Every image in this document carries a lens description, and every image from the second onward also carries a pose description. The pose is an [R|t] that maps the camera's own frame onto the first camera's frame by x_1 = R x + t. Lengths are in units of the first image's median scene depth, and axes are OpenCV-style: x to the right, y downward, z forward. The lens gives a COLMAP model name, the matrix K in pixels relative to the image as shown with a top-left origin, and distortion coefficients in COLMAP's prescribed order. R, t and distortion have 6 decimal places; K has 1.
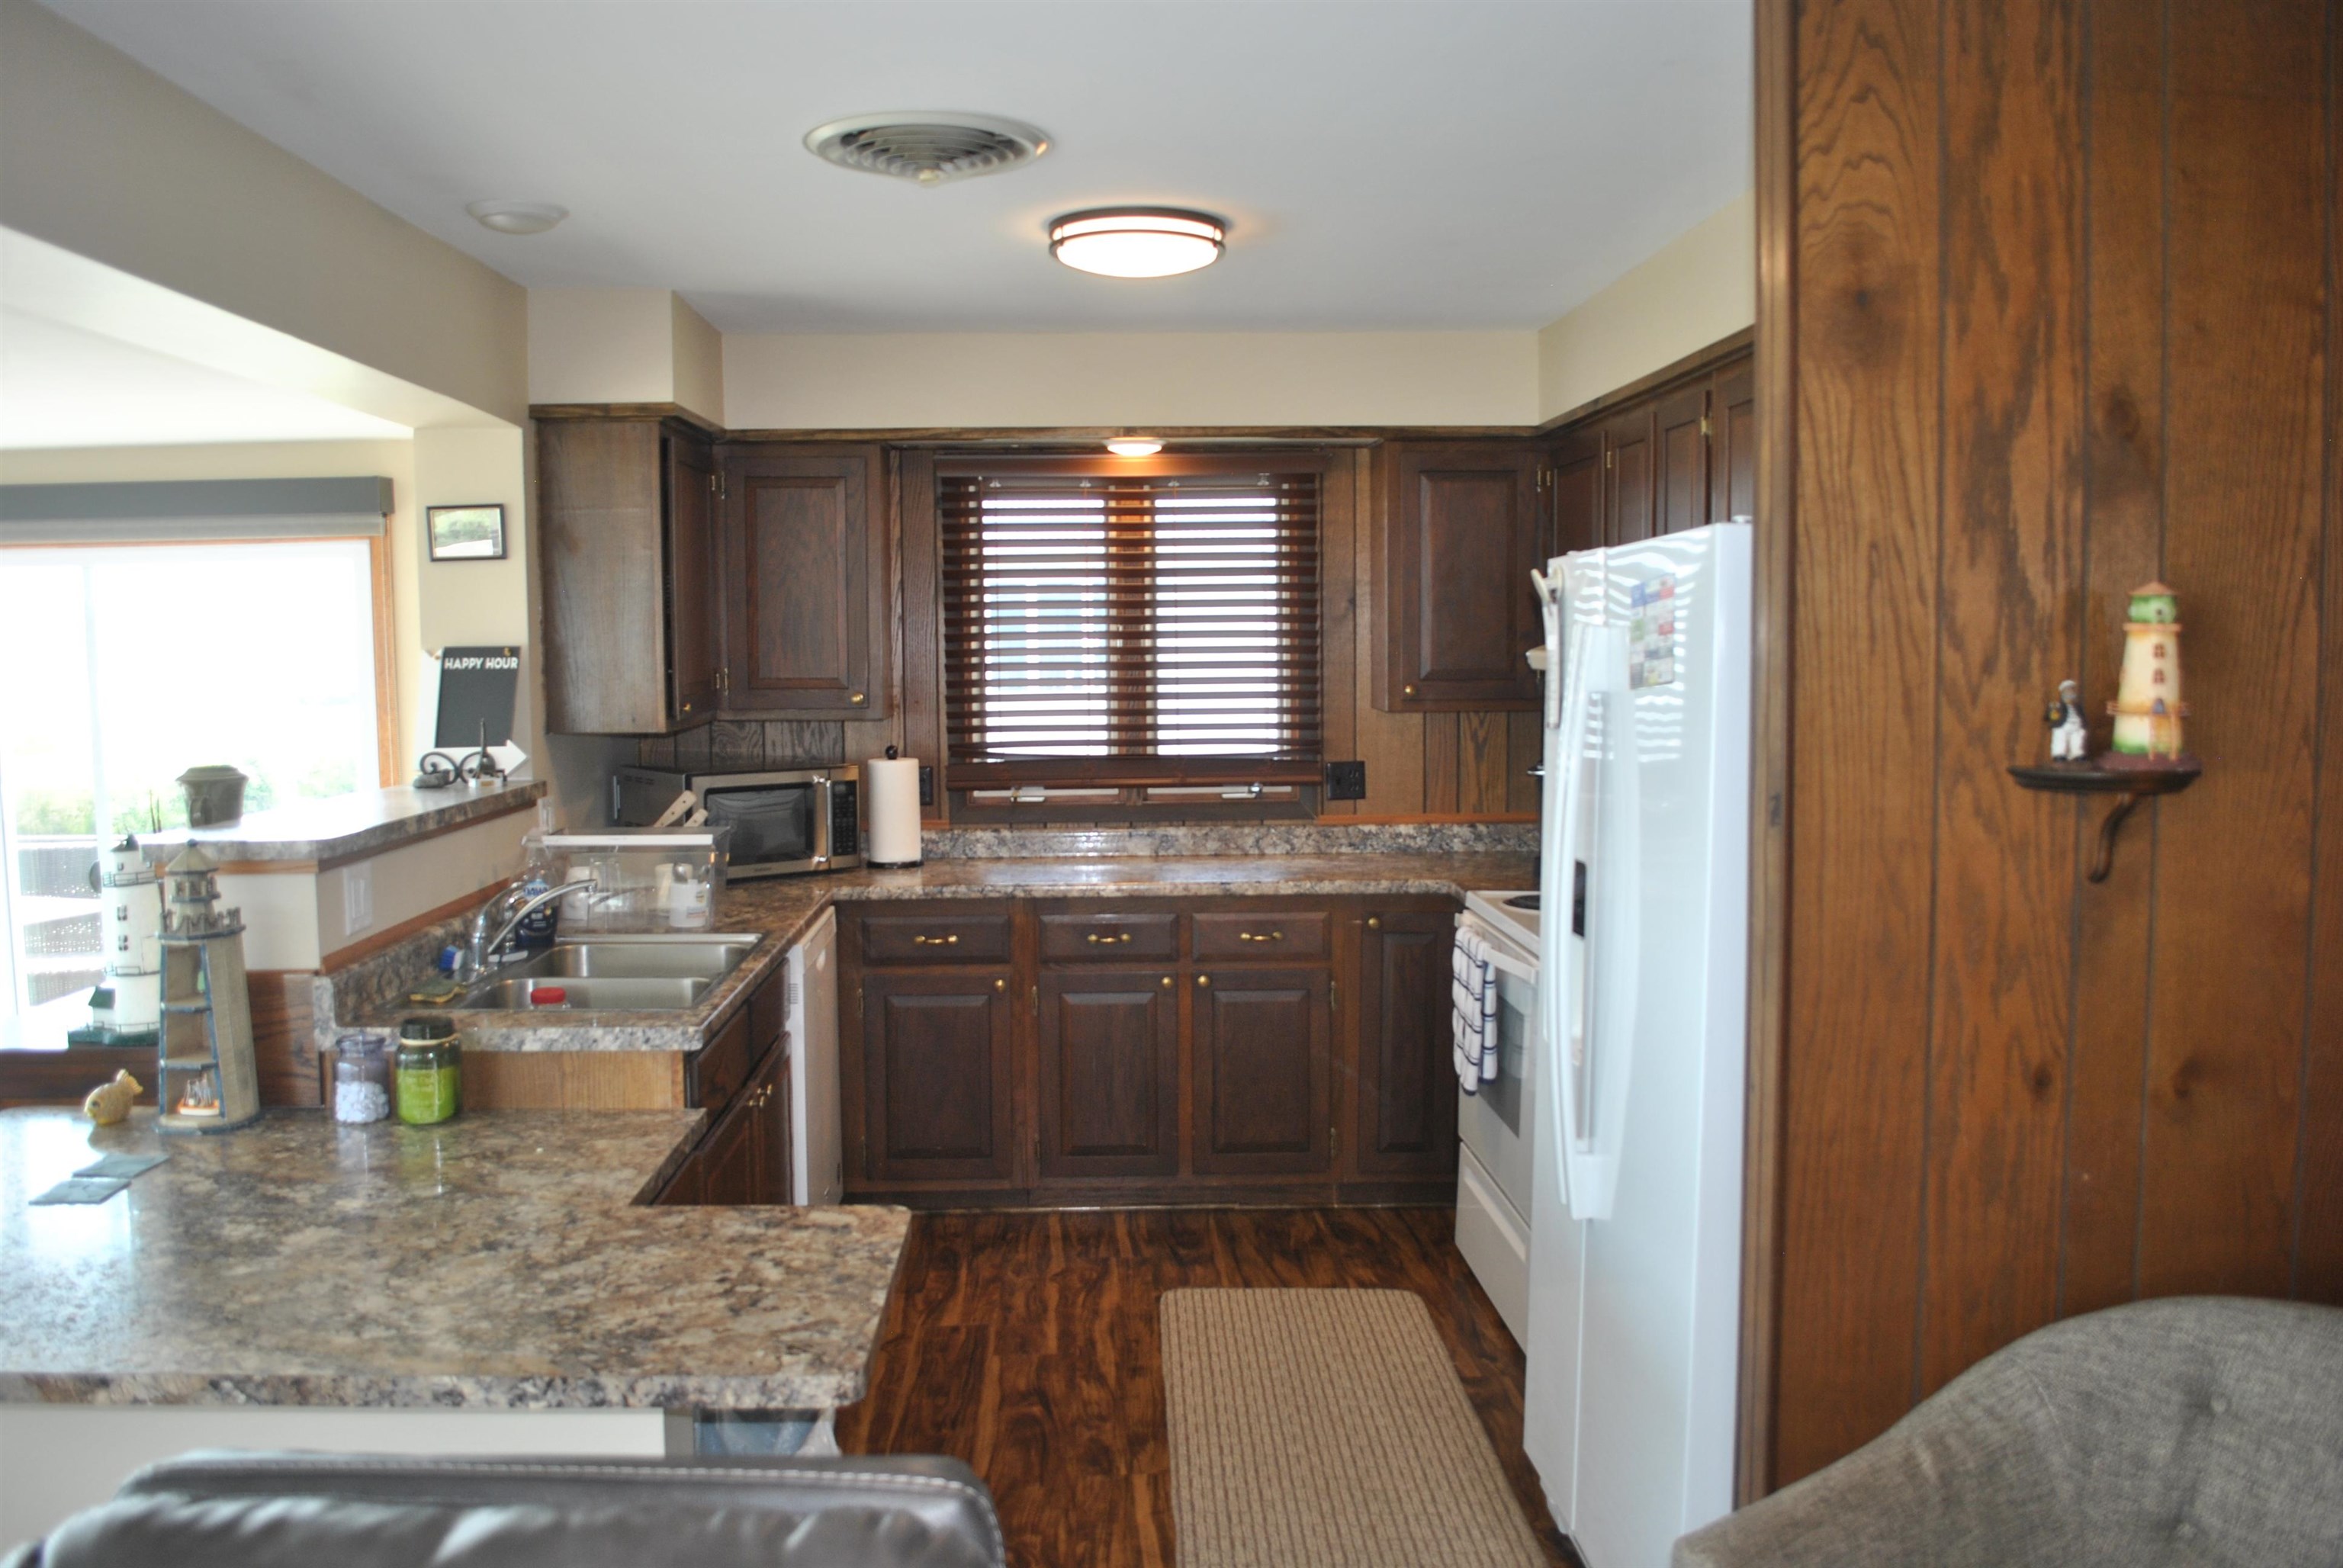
lens RADIAL K [[1847.0, 0, 1173.2], [0, 1847.0, 782.9], [0, 0, 1]] dist [-0.088995, 0.020657]
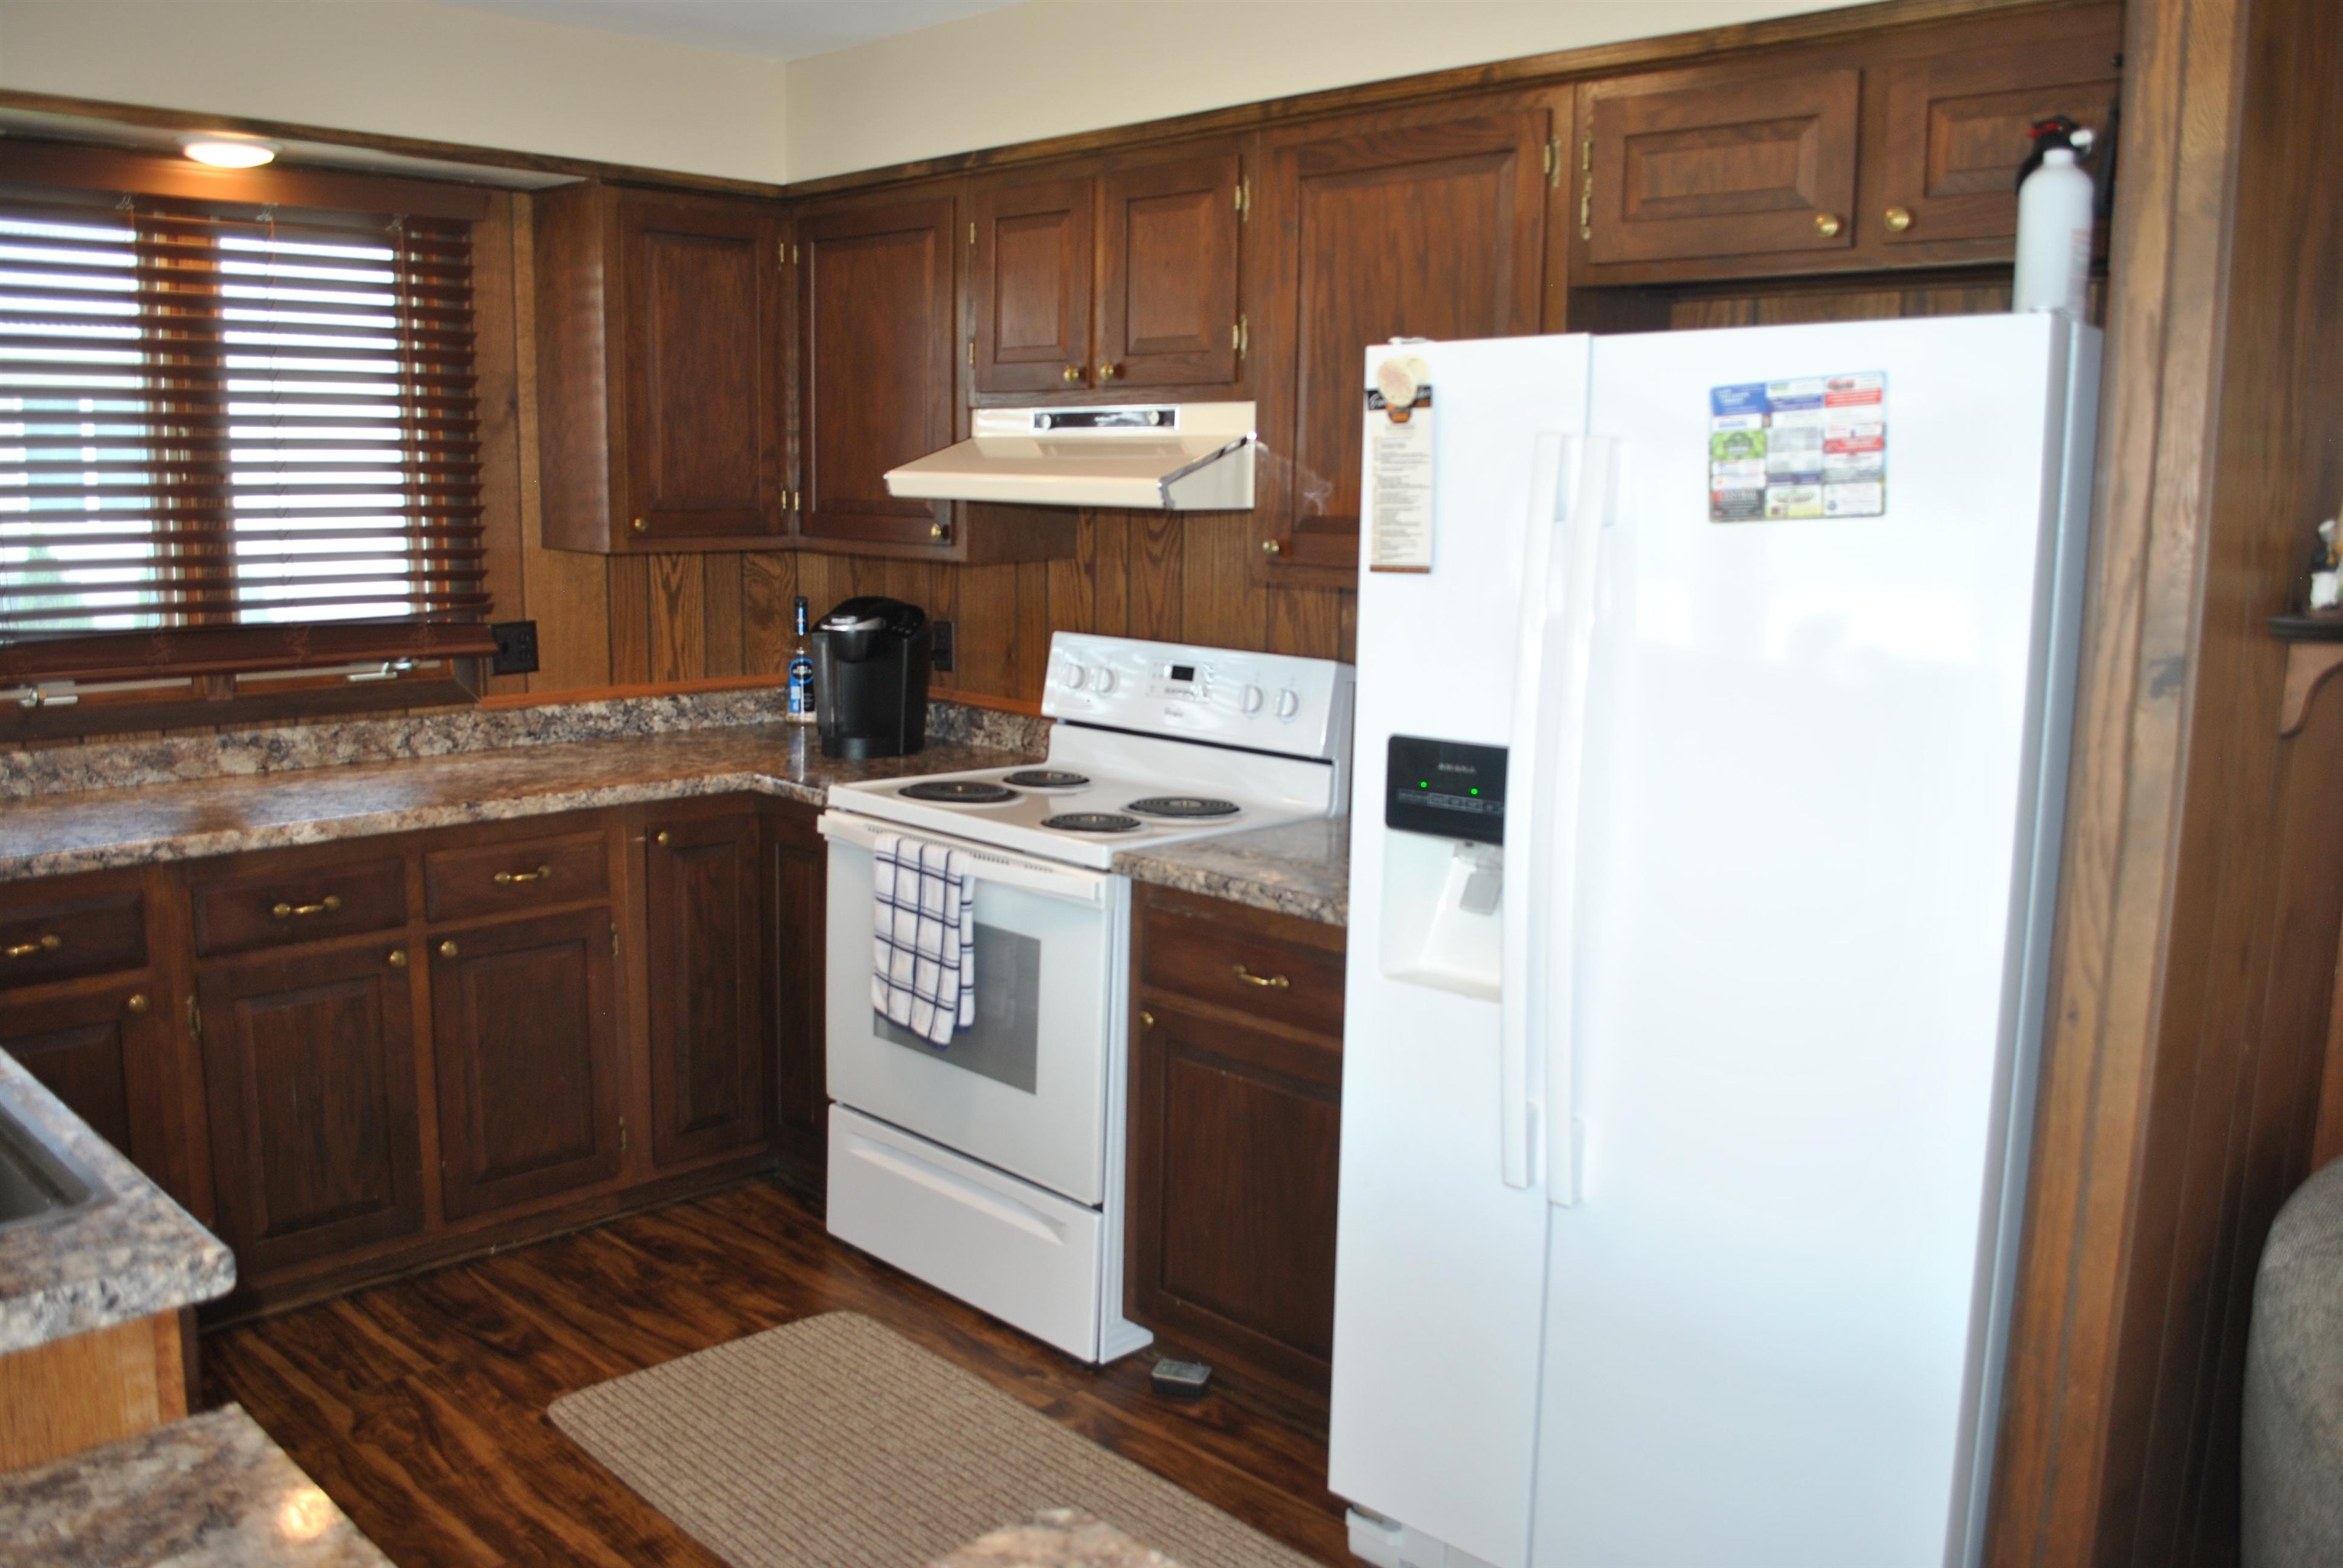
lens RADIAL K [[1847.0, 0, 1172.2], [0, 1847.0, 782.9], [0, 0, 1]] dist [-0.088995, 0.020657]
pose [[0.731939, -0.091773, 0.675161, -0.297671], [0.031657, 0.994398, 0.100846, -0.018156], [-0.680634, -0.052440, 0.730744, 0.395583]]
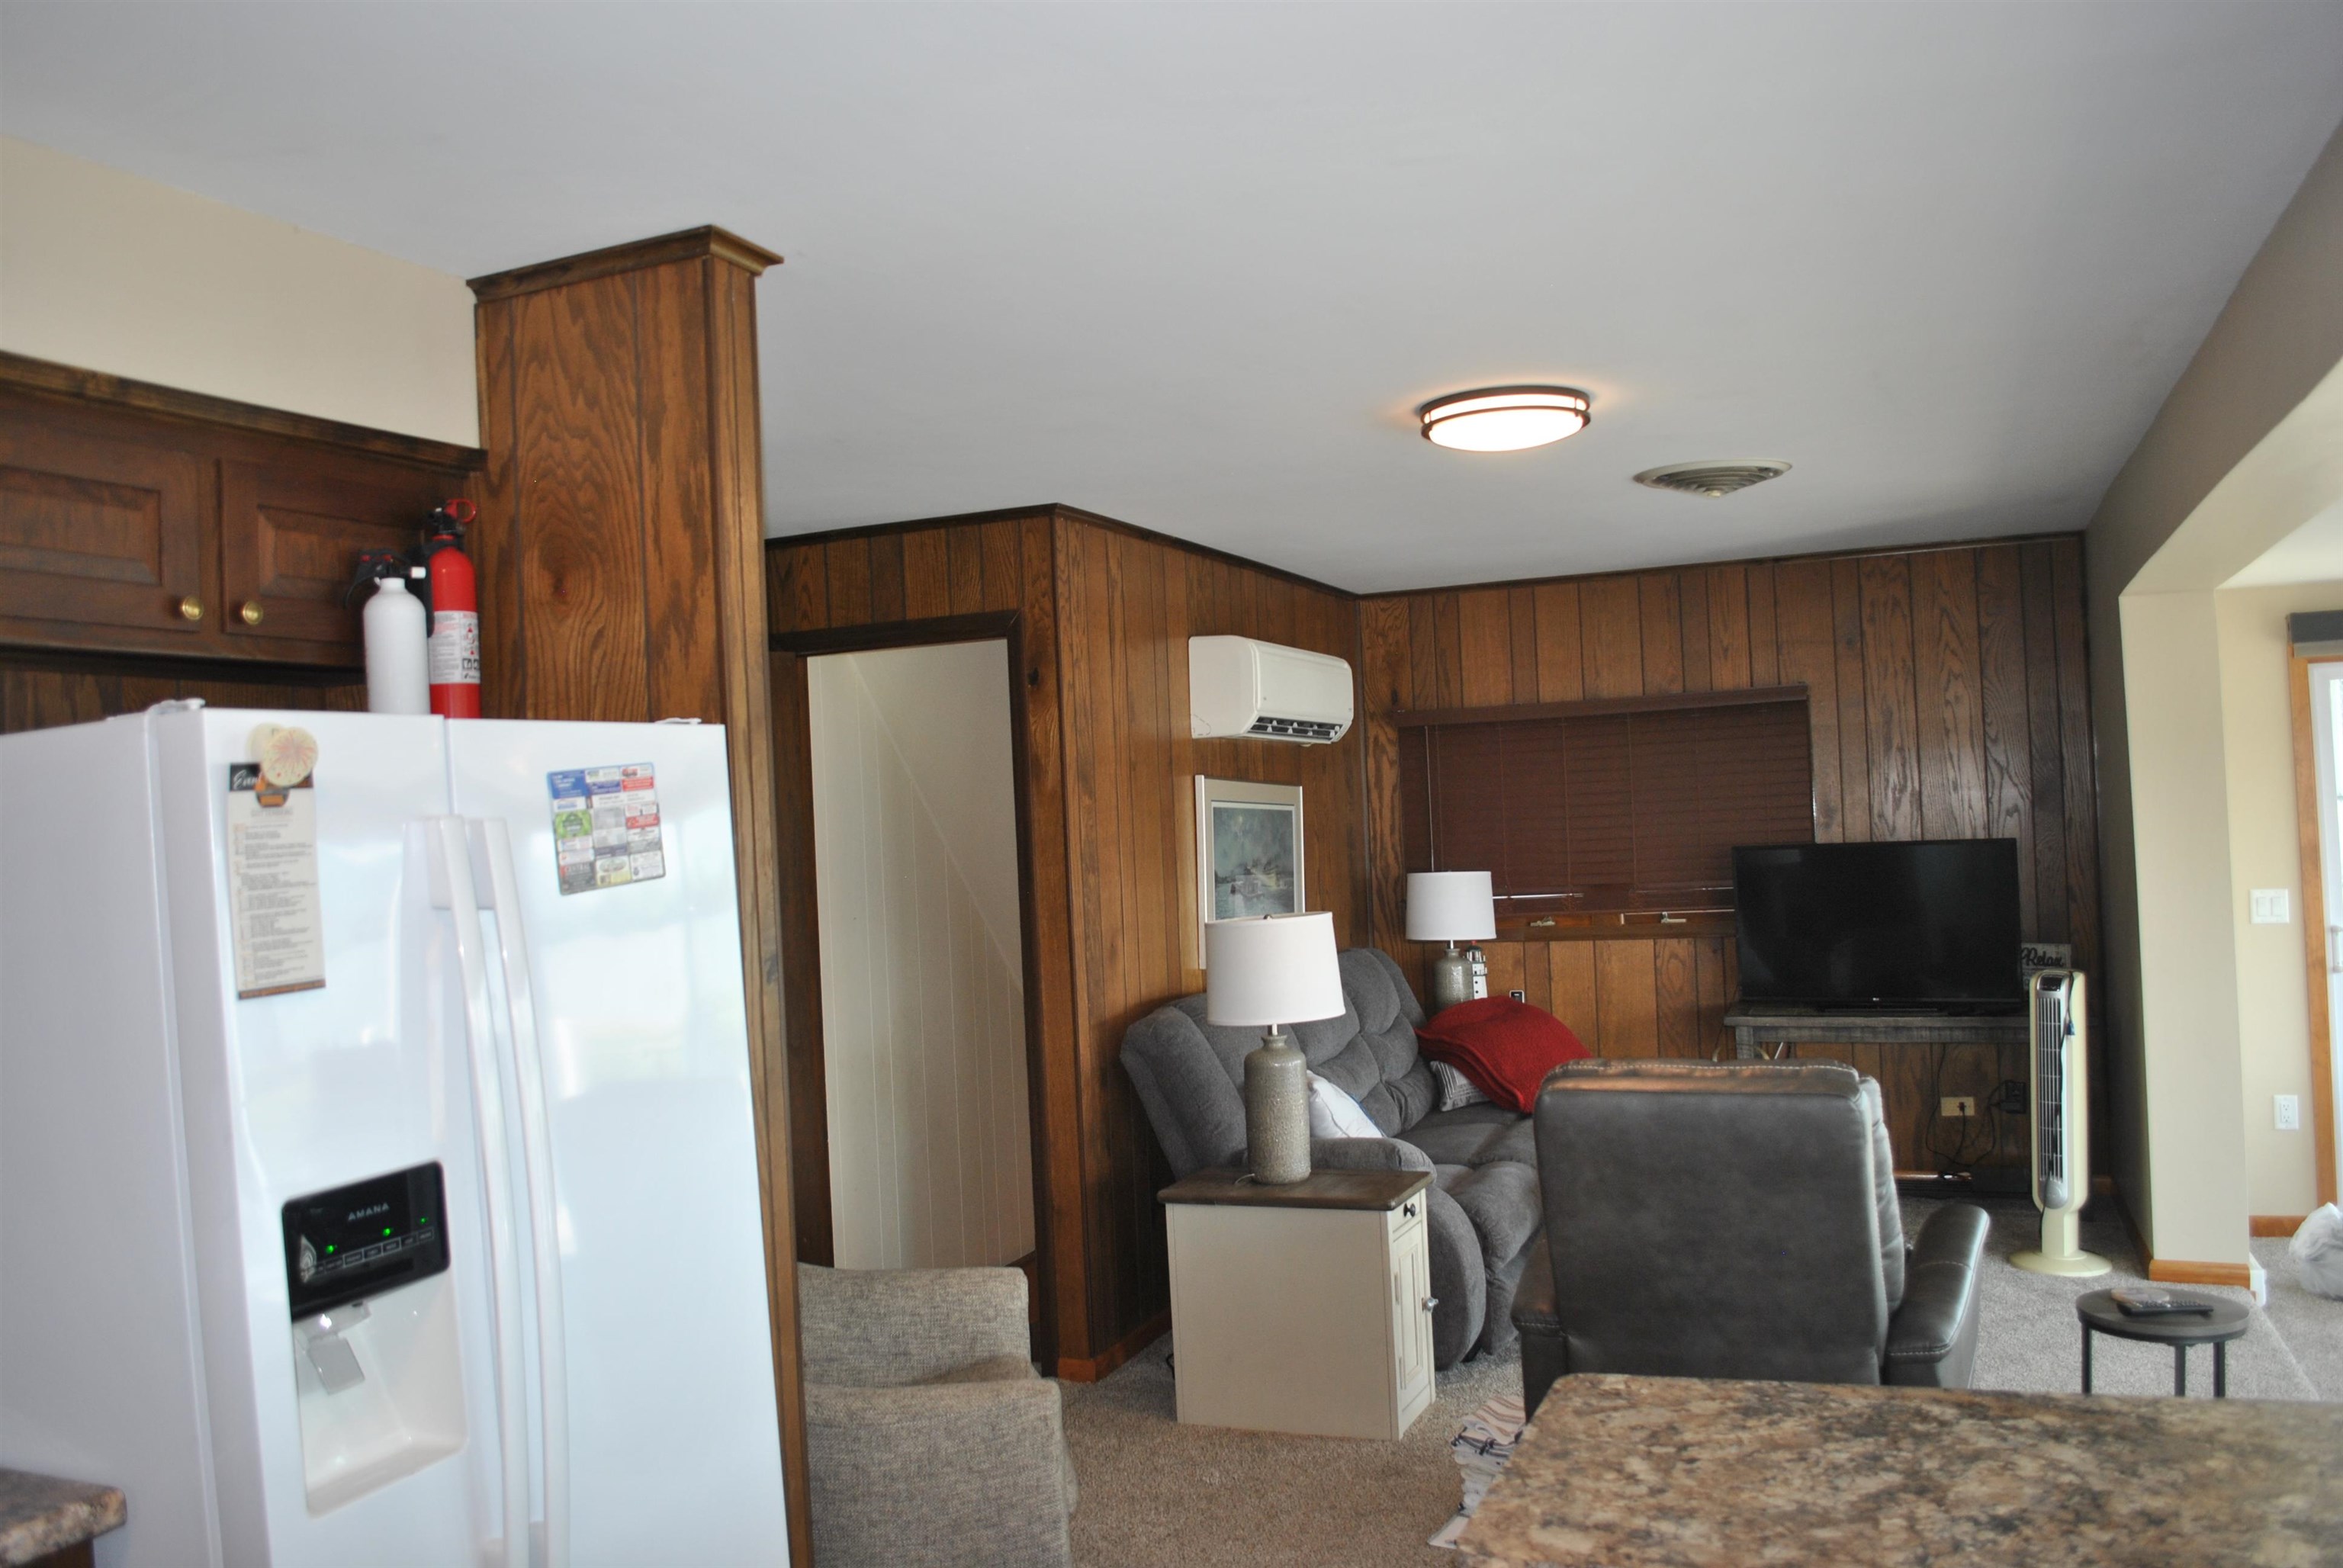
lens RADIAL K [[1847.0, 0, 1162.9], [0, 1847.0, 778.3], [0, 0, 1]] dist [-0.088995, 0.020657]
pose [[-0.901695, 0.062623, 0.427814, -0.240534], [0.089522, 0.995055, 0.043029, -0.077498], [-0.423004, 0.077097, -0.902842, 1.097373]]
